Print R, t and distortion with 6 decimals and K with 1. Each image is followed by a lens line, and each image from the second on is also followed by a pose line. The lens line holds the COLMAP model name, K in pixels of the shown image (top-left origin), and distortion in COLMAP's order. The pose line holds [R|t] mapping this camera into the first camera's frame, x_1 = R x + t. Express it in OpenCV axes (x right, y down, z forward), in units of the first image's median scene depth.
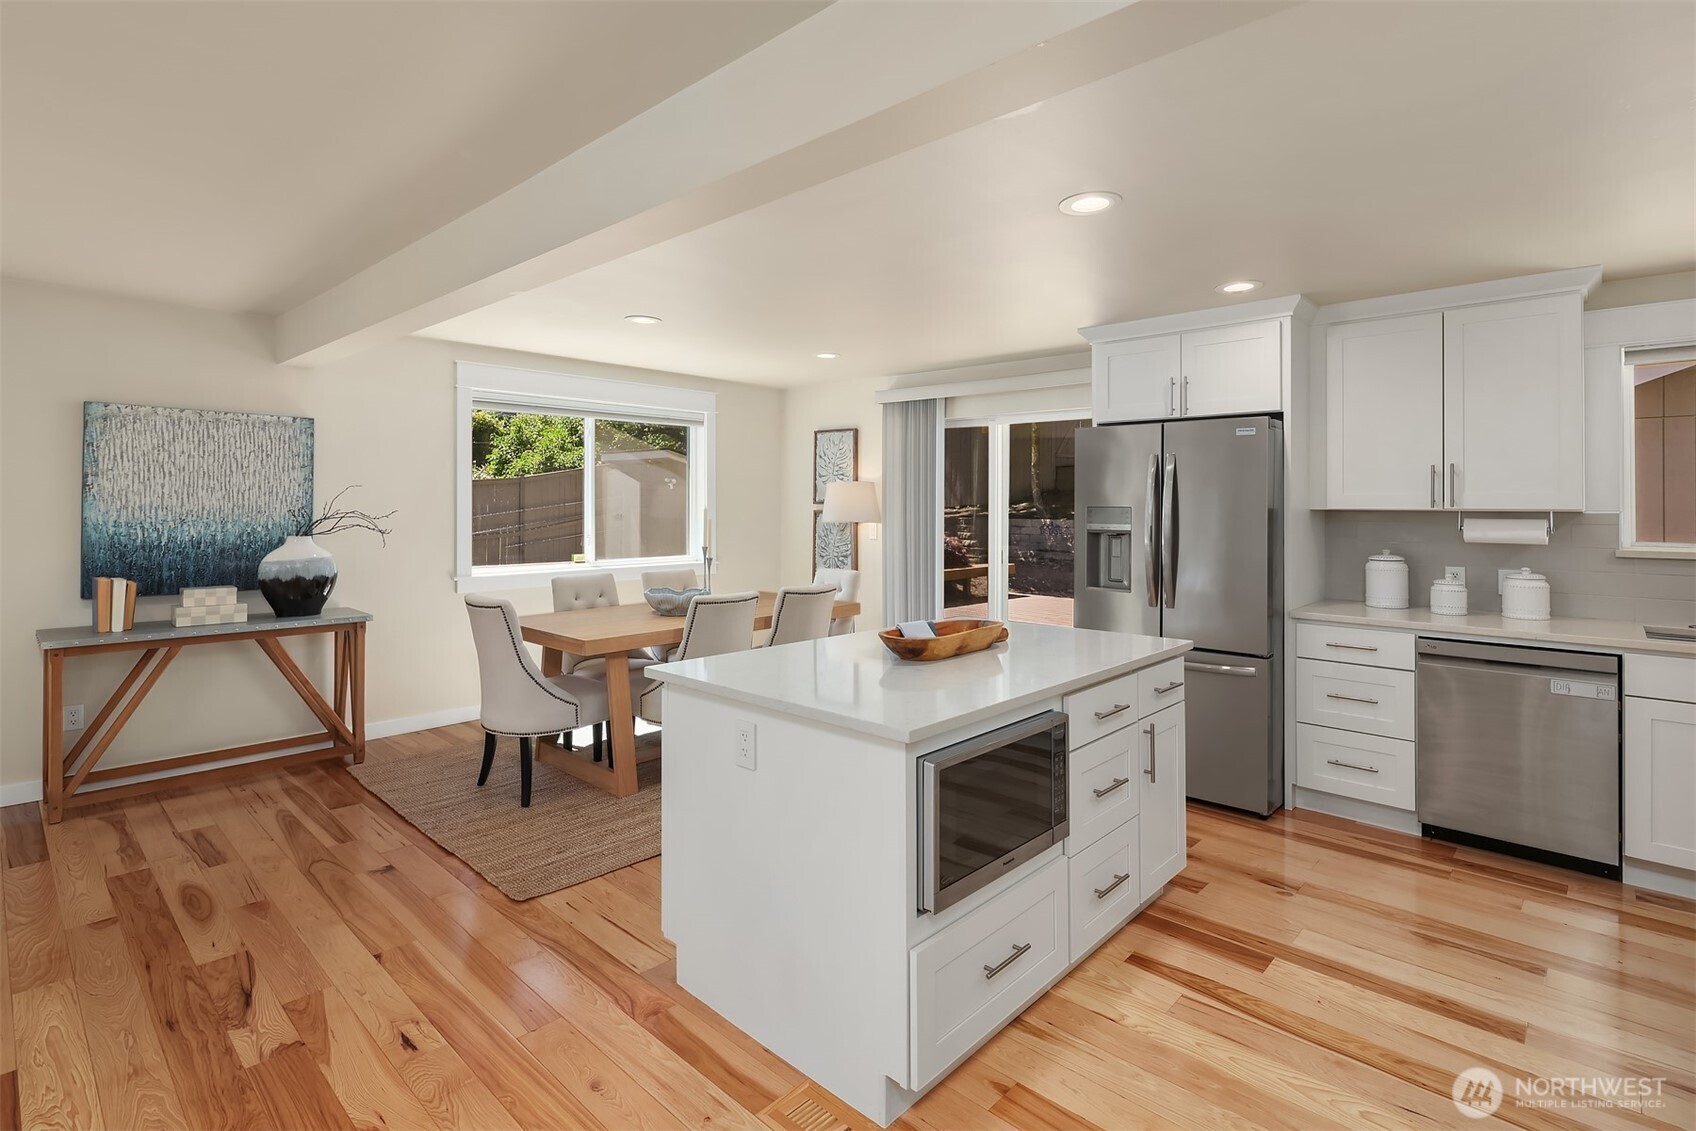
lens RADIAL K [[816.6, 0, 849.2], [0, 816.6, 502.6], [0, 0, 1]] dist [0.004257, -0.003848]
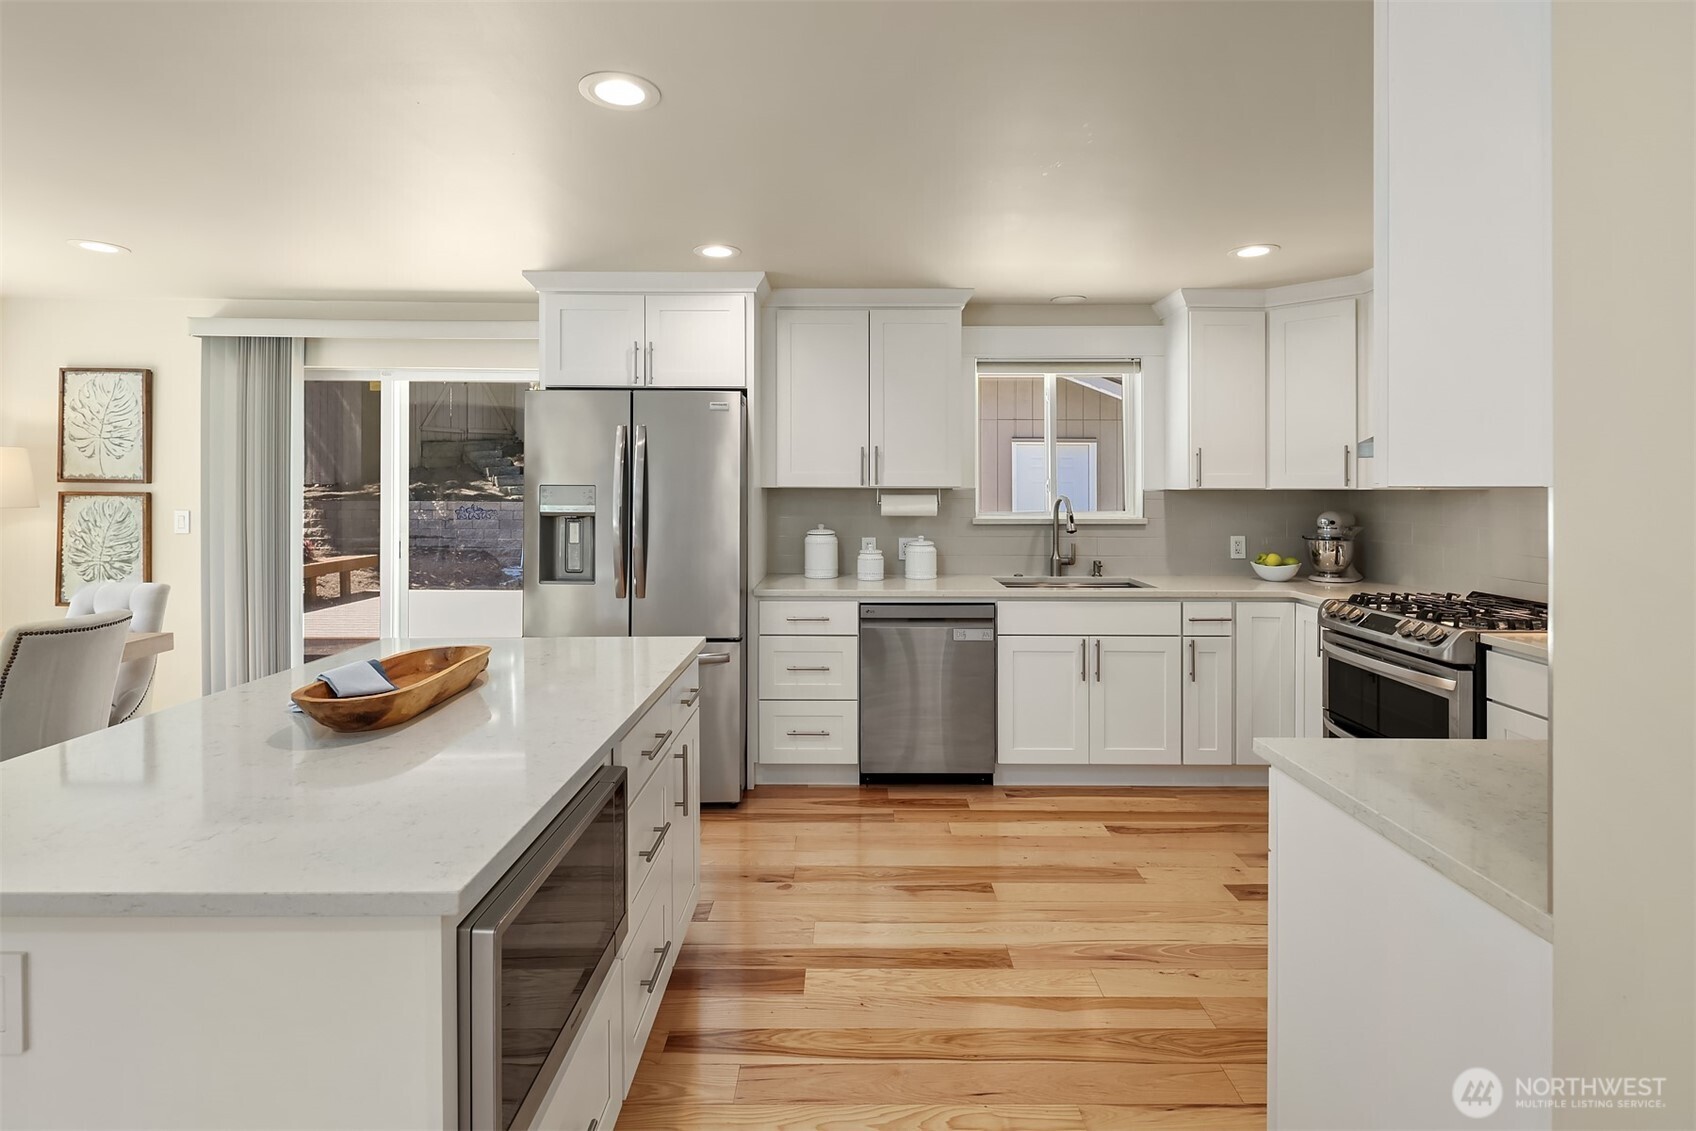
lens RADIAL K [[816.6, 0, 859.5], [0, 816.6, 481.8], [0, 0, 1]] dist [0.004257, -0.003848]
pose [[0.726015, 0.001200, 0.687678, -0.051858], [-0.001560, 0.999999, -0.000099, 0.001351], [-0.687677, -0.001001, 0.726016, 0.195015]]
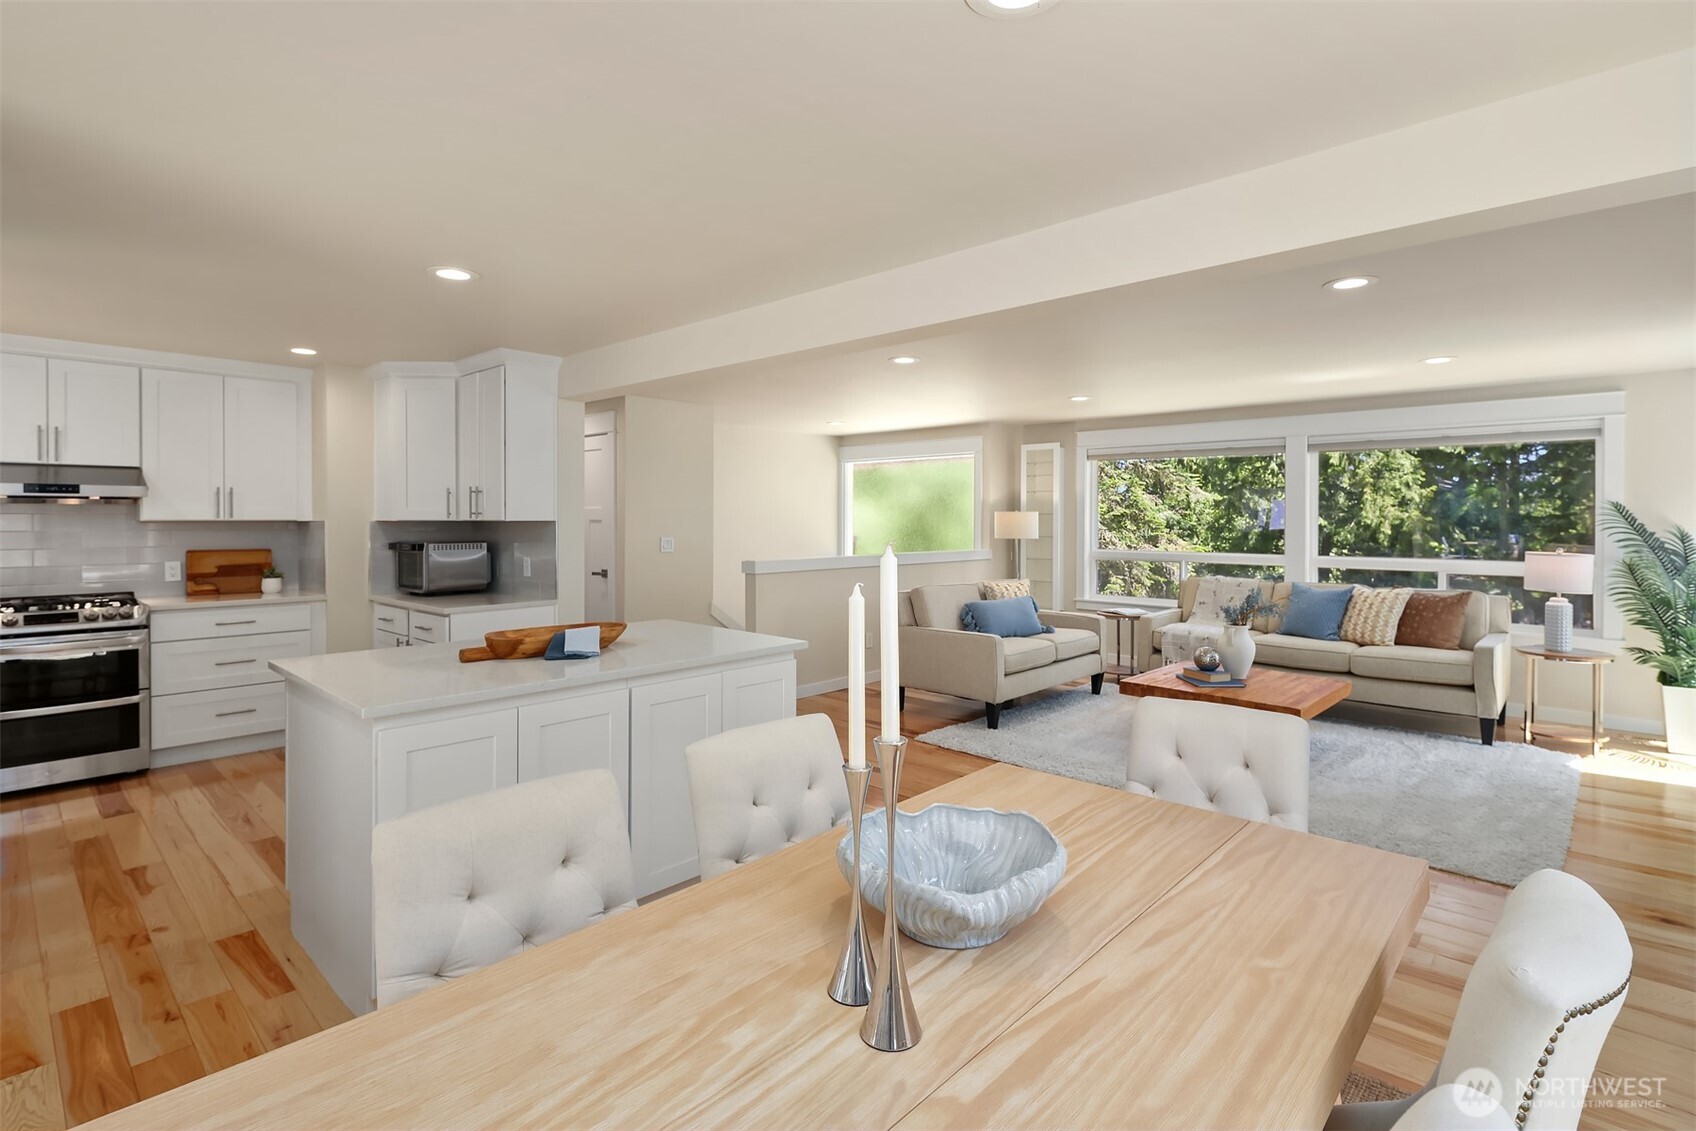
lens RADIAL K [[816.6, 0, 852.1], [0, 816.6, 526.7], [0, 0, 1]] dist [0.004257, -0.003848]
pose [[-0.999963, -0.008470, 0.001792, -0.216289], [-0.008456, 0.999936, 0.007470, -0.001759], [-0.001855, 0.007454, -0.999970, 1.581395]]
